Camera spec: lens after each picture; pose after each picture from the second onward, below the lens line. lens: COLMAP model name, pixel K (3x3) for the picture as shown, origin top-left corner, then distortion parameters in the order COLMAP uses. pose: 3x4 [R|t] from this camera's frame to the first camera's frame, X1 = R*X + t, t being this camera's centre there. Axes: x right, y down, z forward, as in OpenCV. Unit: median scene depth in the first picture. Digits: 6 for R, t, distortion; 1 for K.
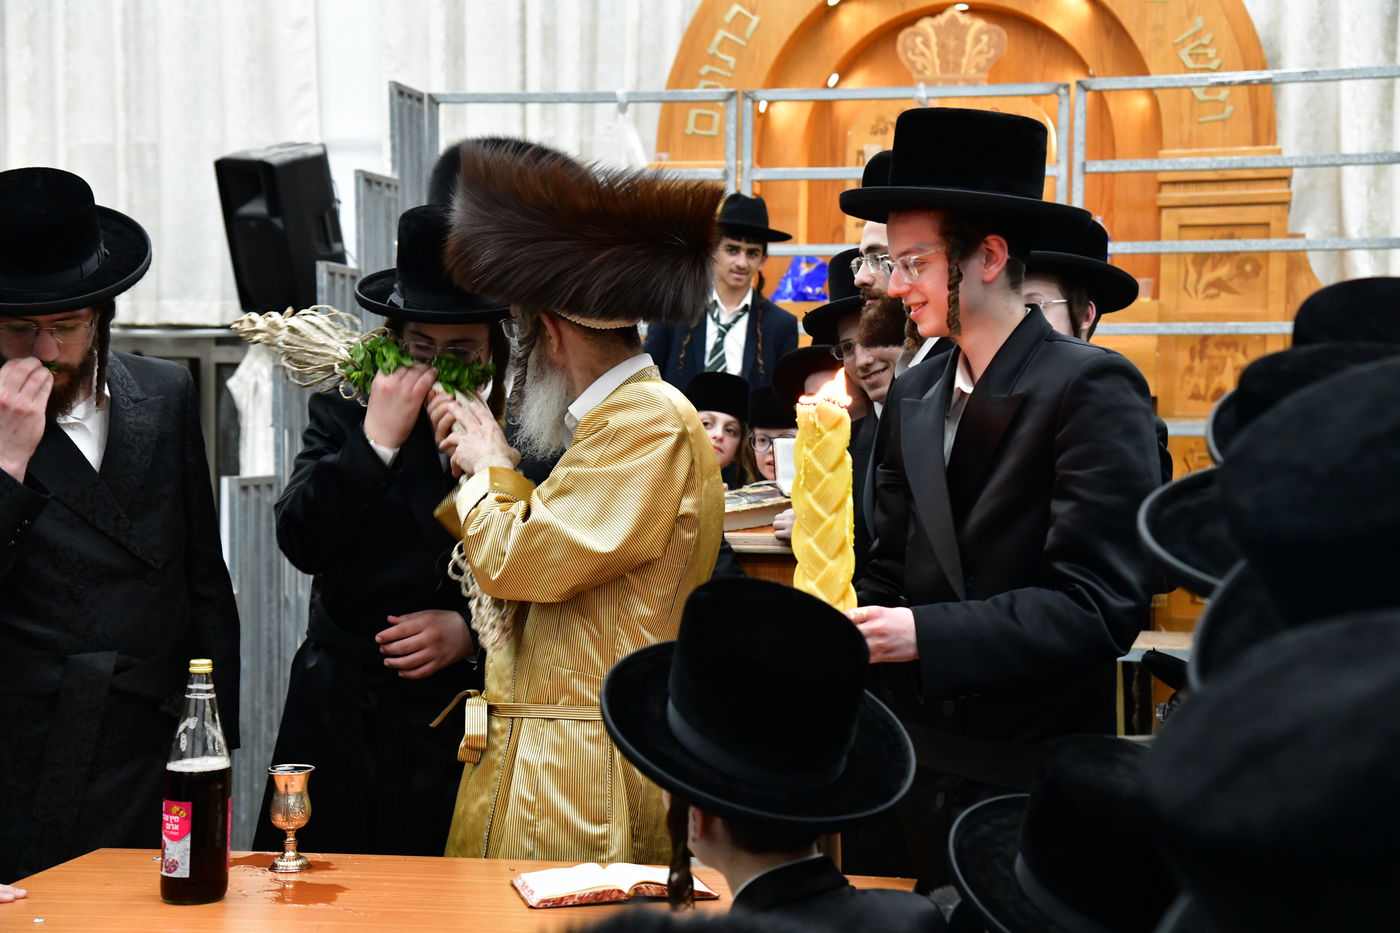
lens RADIAL K [[2434.9, 0, 700.0], [0, 2434.9, 466.5], [0, 0, 1]] dist [0.357690, 0.675424]
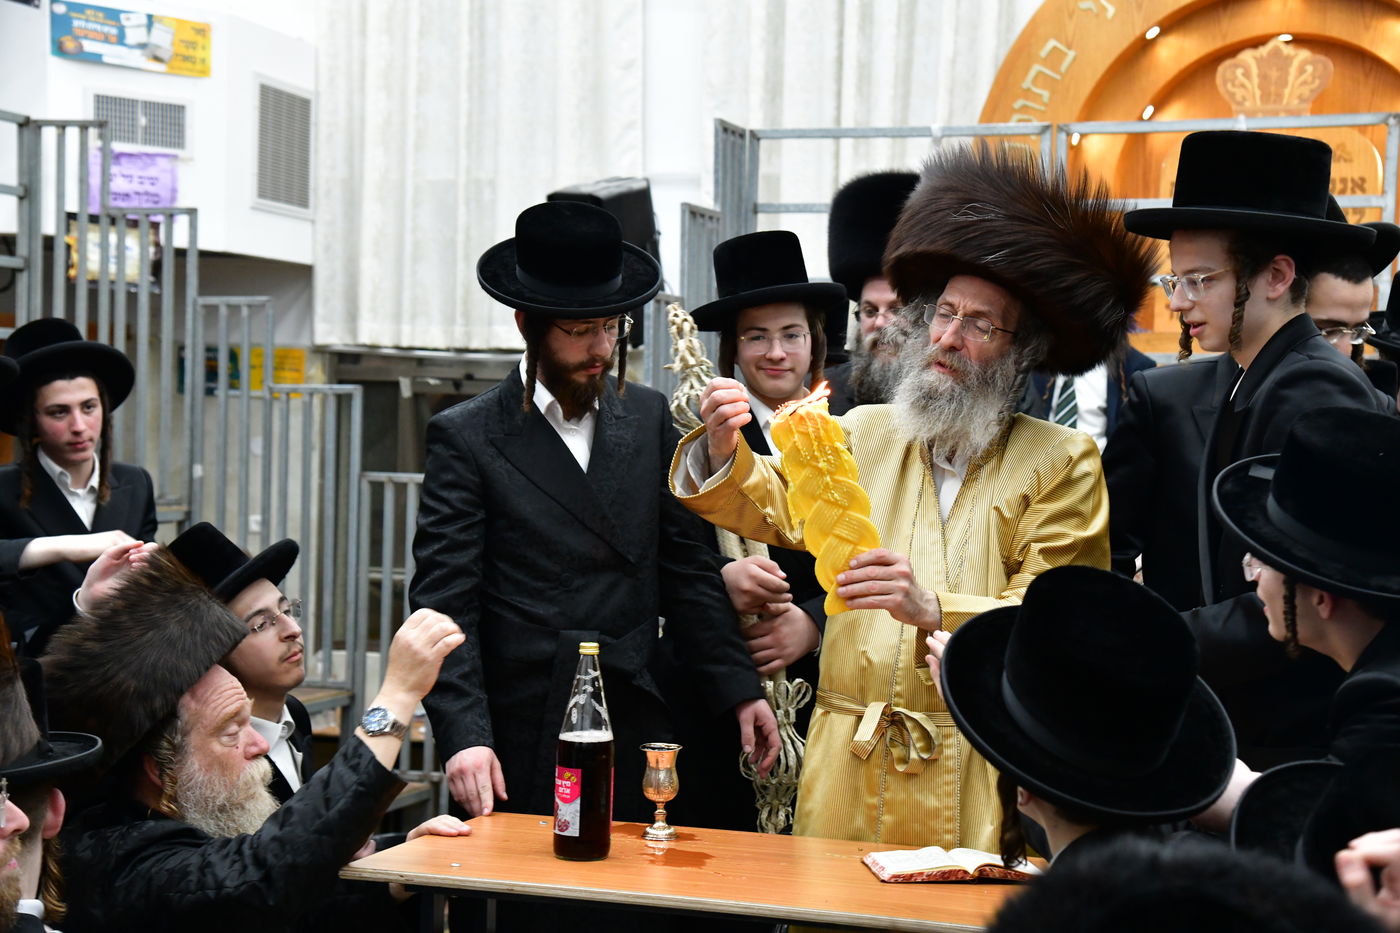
lens RADIAL K [[2434.9, 0, 700.0], [0, 2434.9, 466.5], [0, 0, 1]] dist [0.357690, 0.675424]
pose [[0.993381, 0.019717, -0.113165, -0.010553], [-0.021145, 0.999711, -0.011434, 0.003691], [0.112907, 0.013751, 0.993510, -0.032050]]
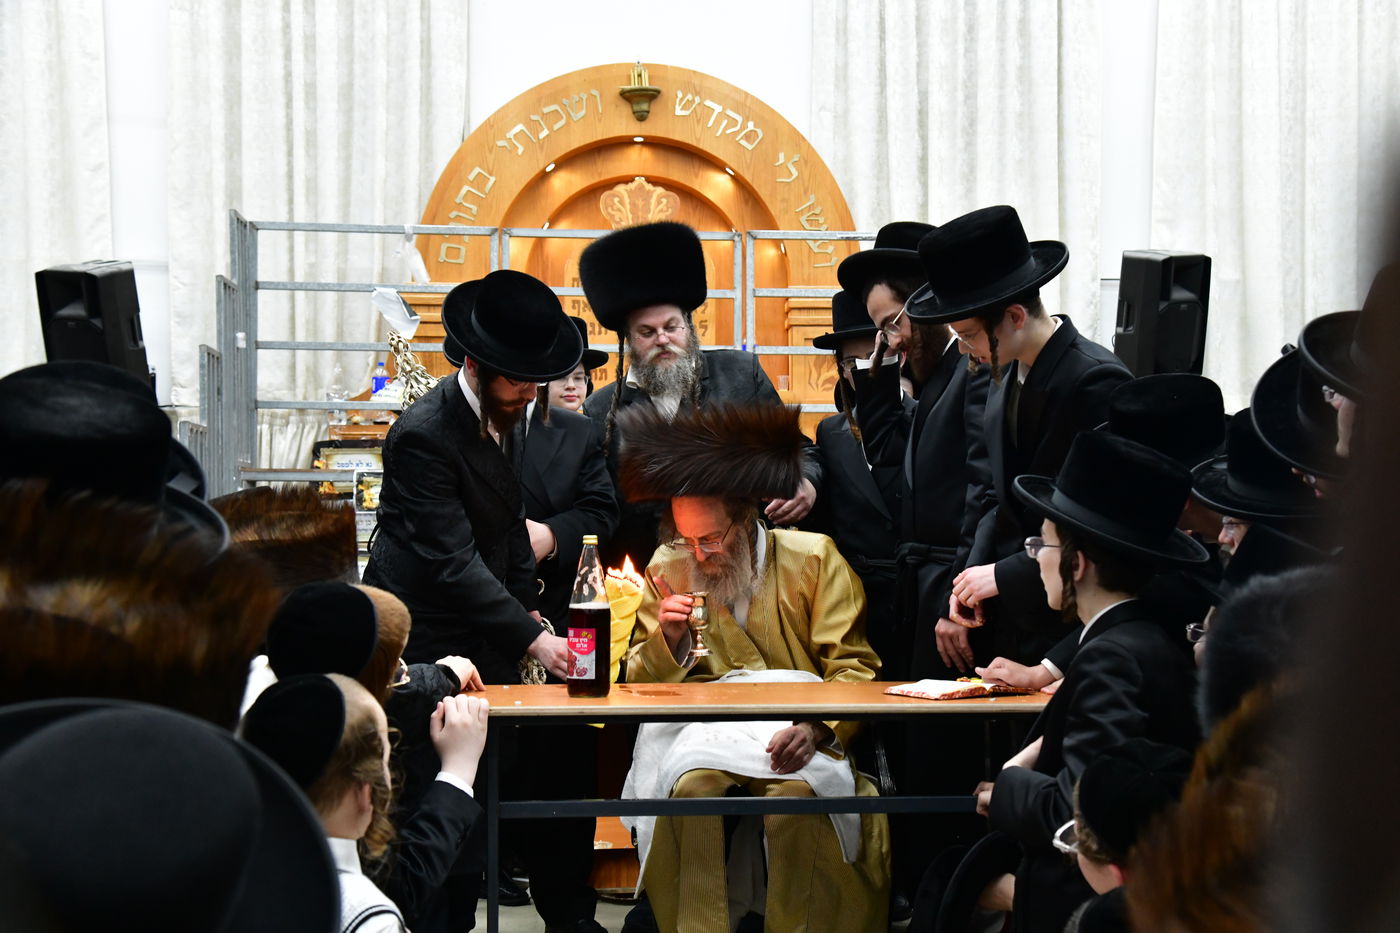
lens RADIAL K [[1980.0, 0, 700.0], [0, 1980.0, 466.5], [0, 0, 1]] dist [0.256270, 0.059037]
pose [[0.960820, 0.002677, 0.277159, -0.170623], [0.014142, 0.998177, -0.058668, 0.039204], [-0.276811, 0.060289, 0.959031, -0.056722]]
